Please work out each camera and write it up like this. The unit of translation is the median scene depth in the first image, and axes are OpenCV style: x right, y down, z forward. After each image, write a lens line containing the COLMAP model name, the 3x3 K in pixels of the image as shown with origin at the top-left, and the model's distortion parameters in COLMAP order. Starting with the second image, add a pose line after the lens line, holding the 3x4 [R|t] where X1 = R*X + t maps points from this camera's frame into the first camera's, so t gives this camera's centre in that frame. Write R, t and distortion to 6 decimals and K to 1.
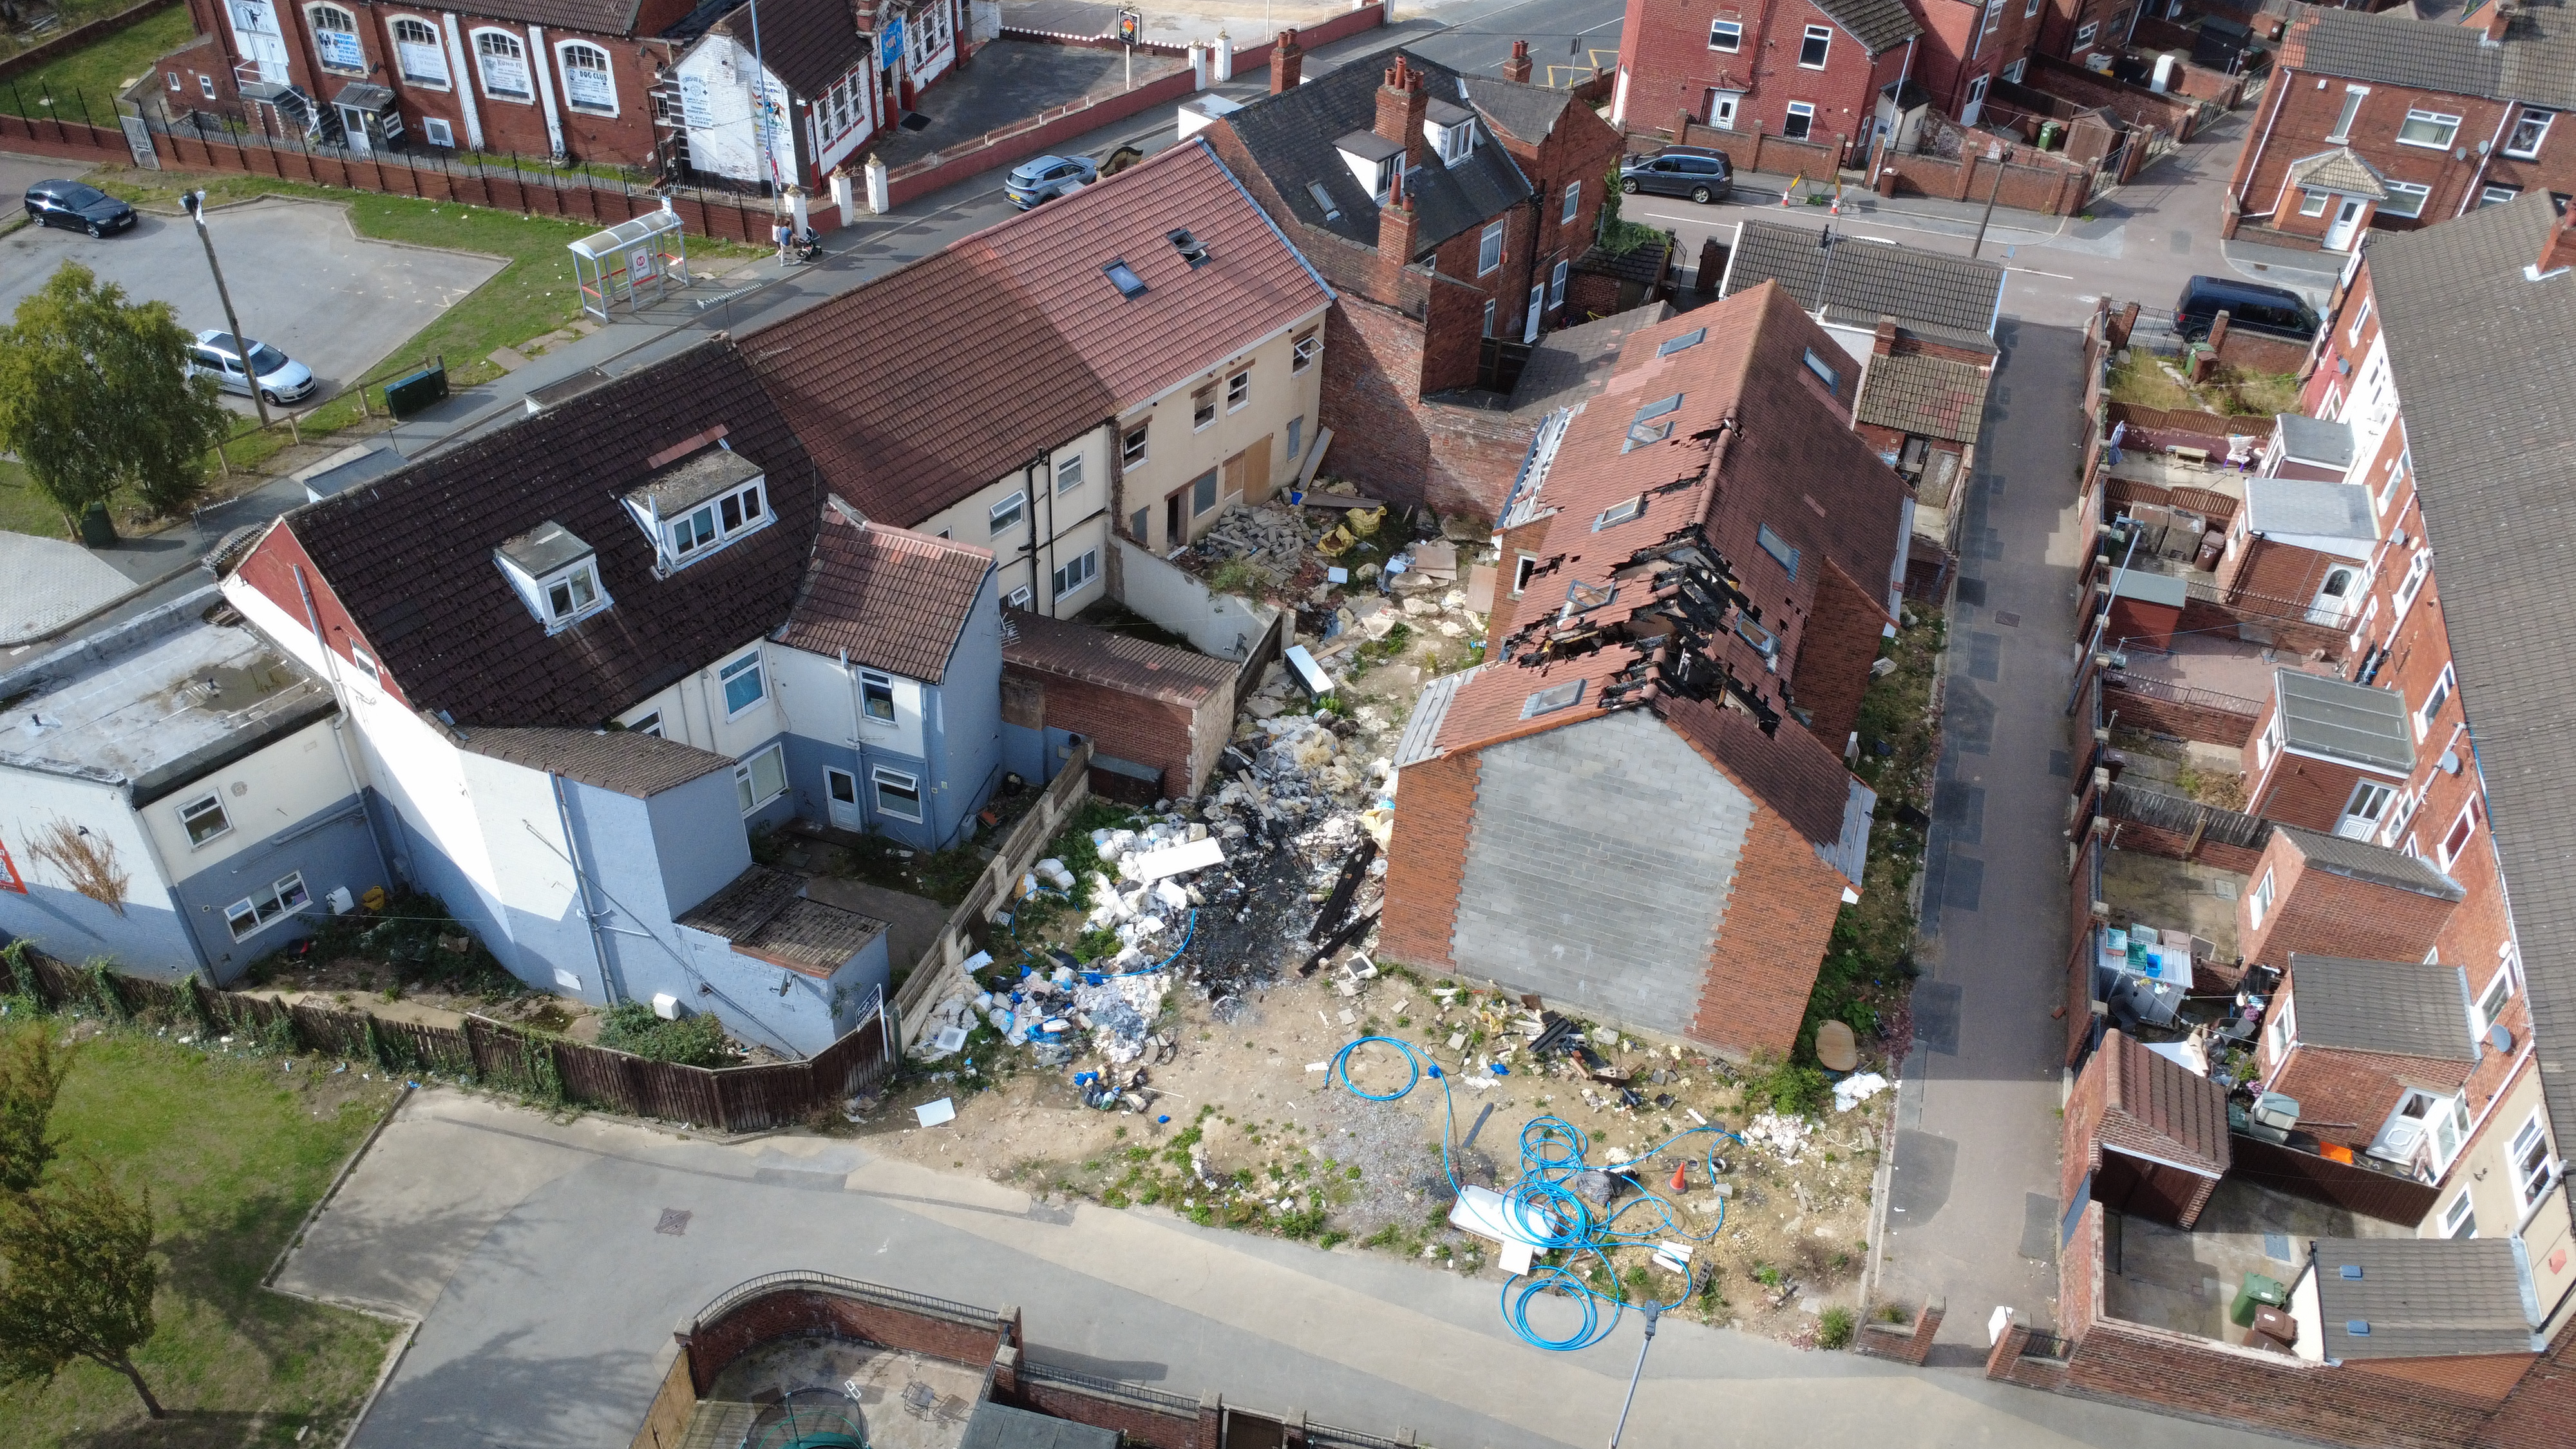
lens RADIAL K [[1934.3, 0, 1289.9], [0, 1934.3, 722.0], [0, 0, 1]] dist [0.016055, -0.013763]
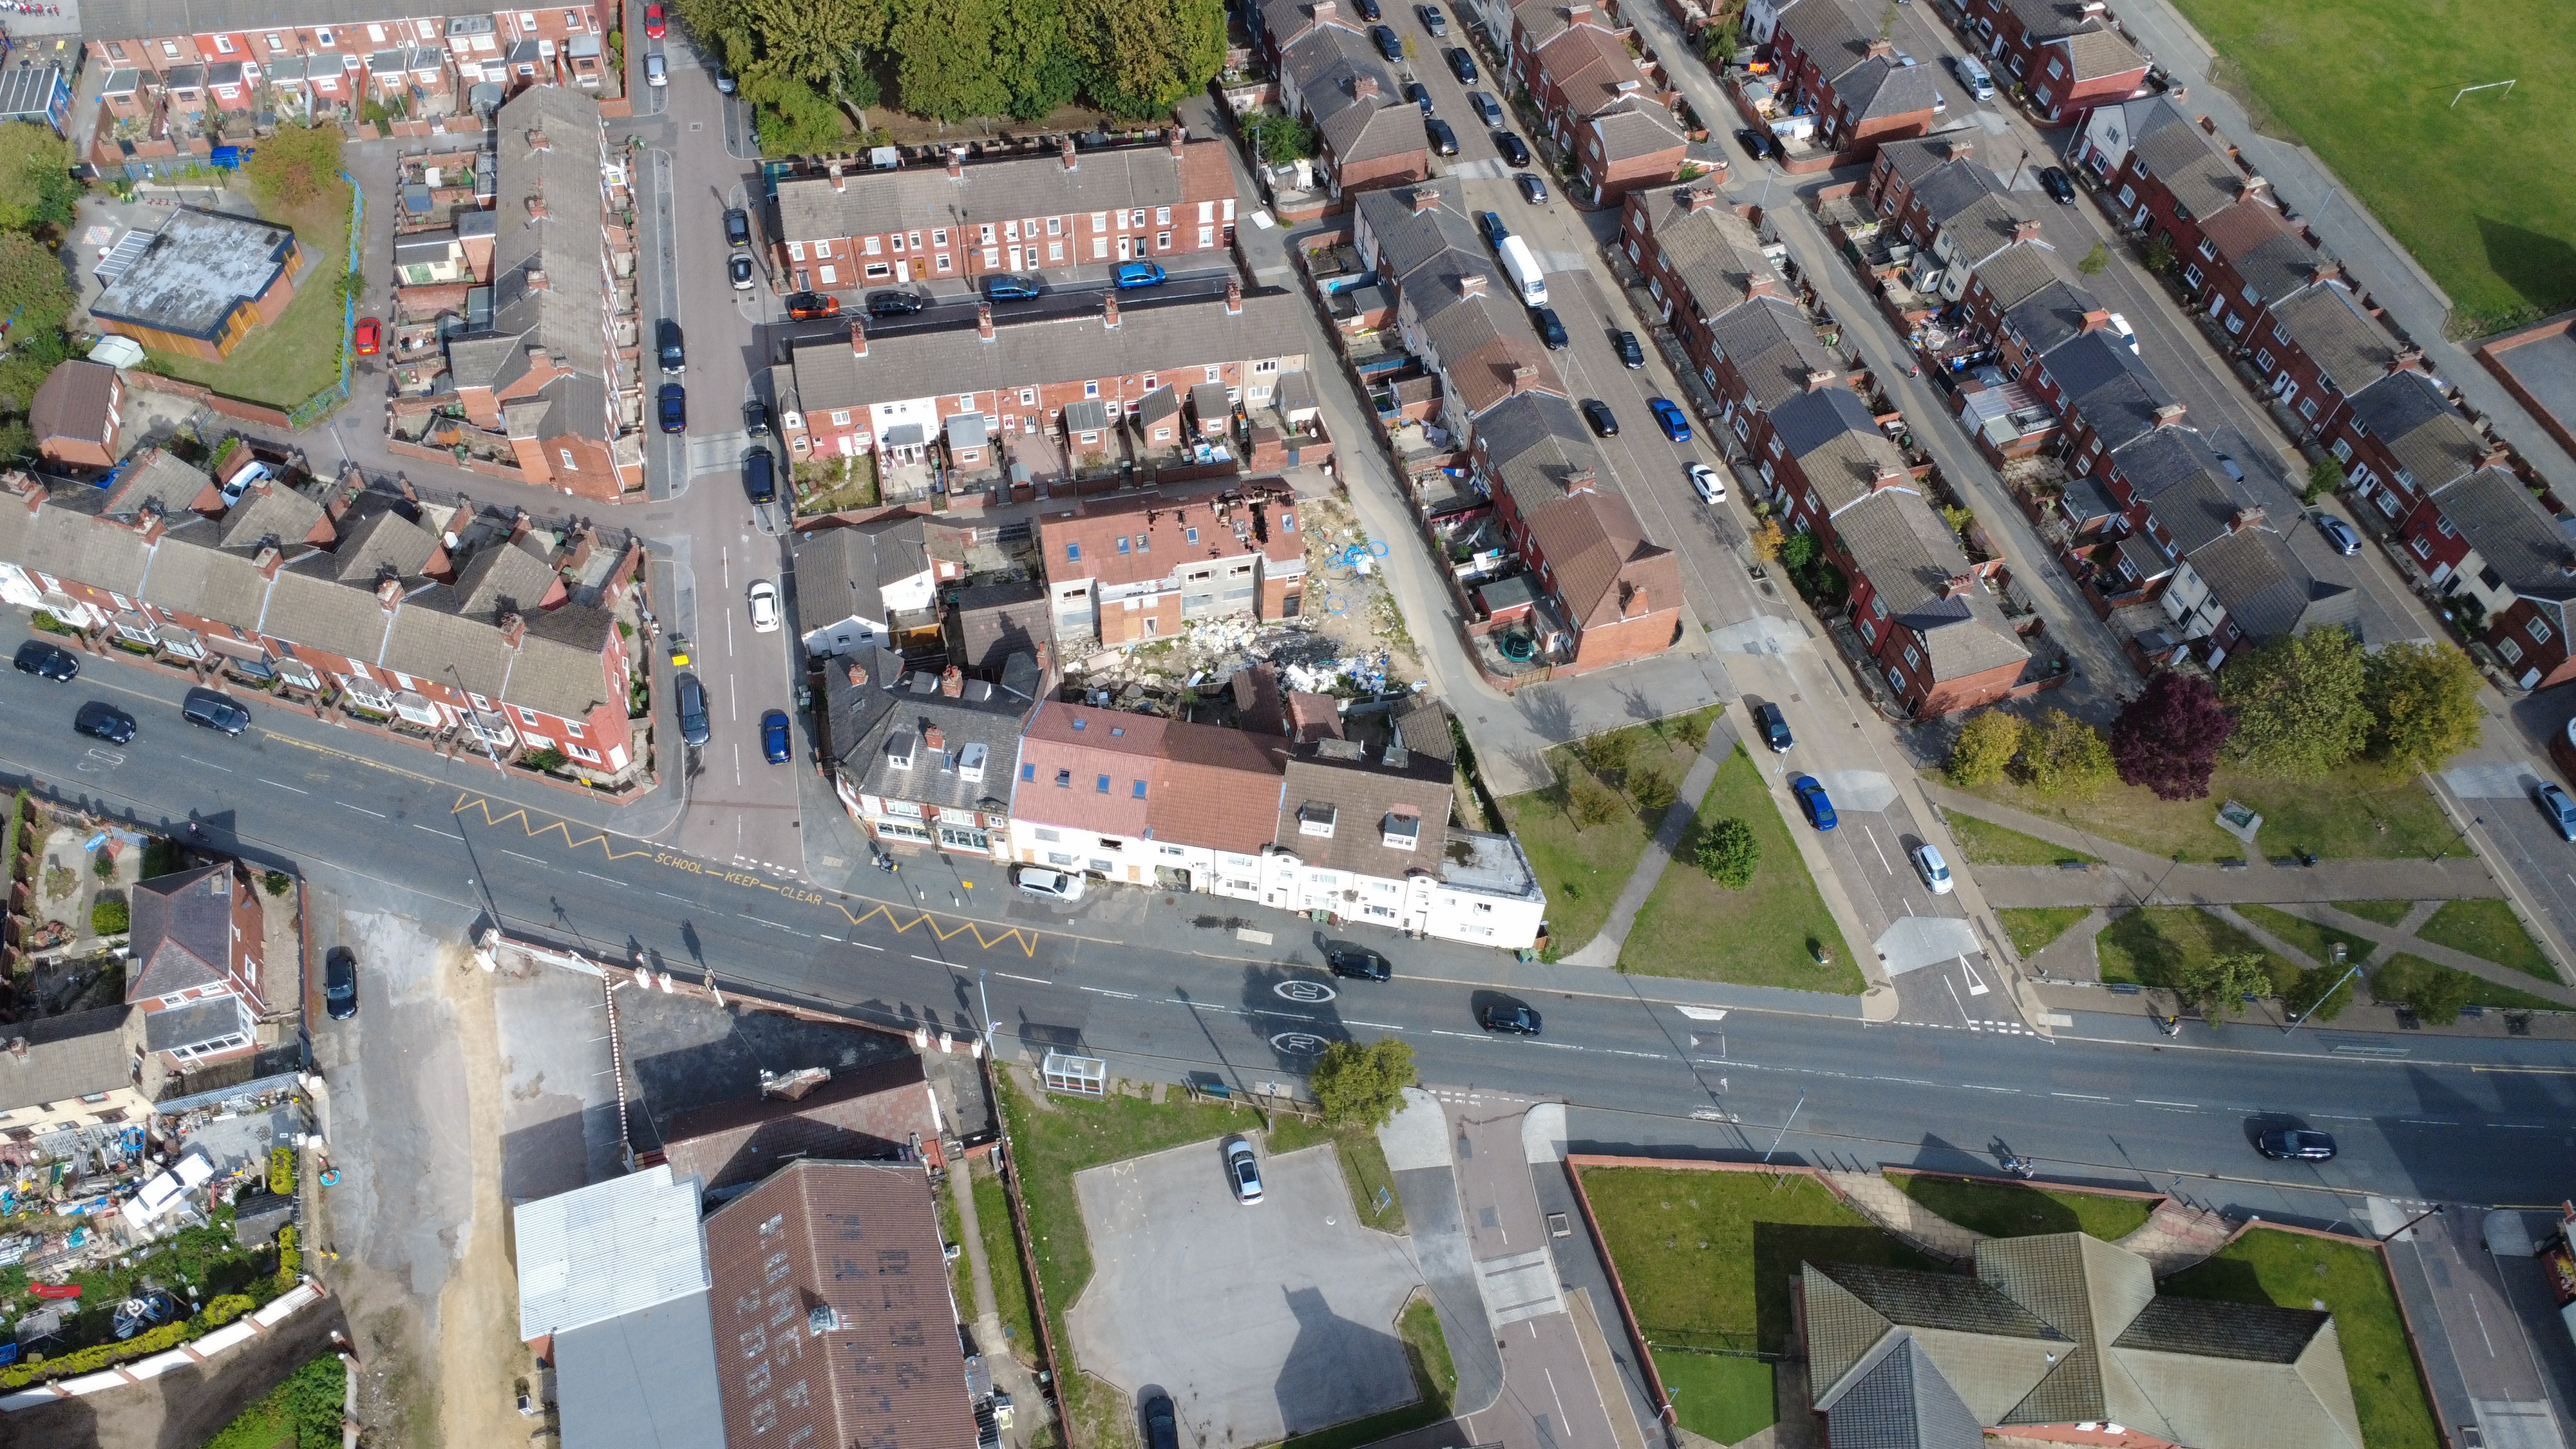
lens RADIAL K [[1934.3, 0, 1282.0], [0, 1934.3, 727.5], [0, 0, 1]] dist [0.016055, -0.013763]
pose [[-0.504153, -0.745628, 0.435739, -1.551175], [0.505548, 0.154264, 0.848896, -2.729195], [-0.700179, 0.648261, 0.299178, 0.150233]]
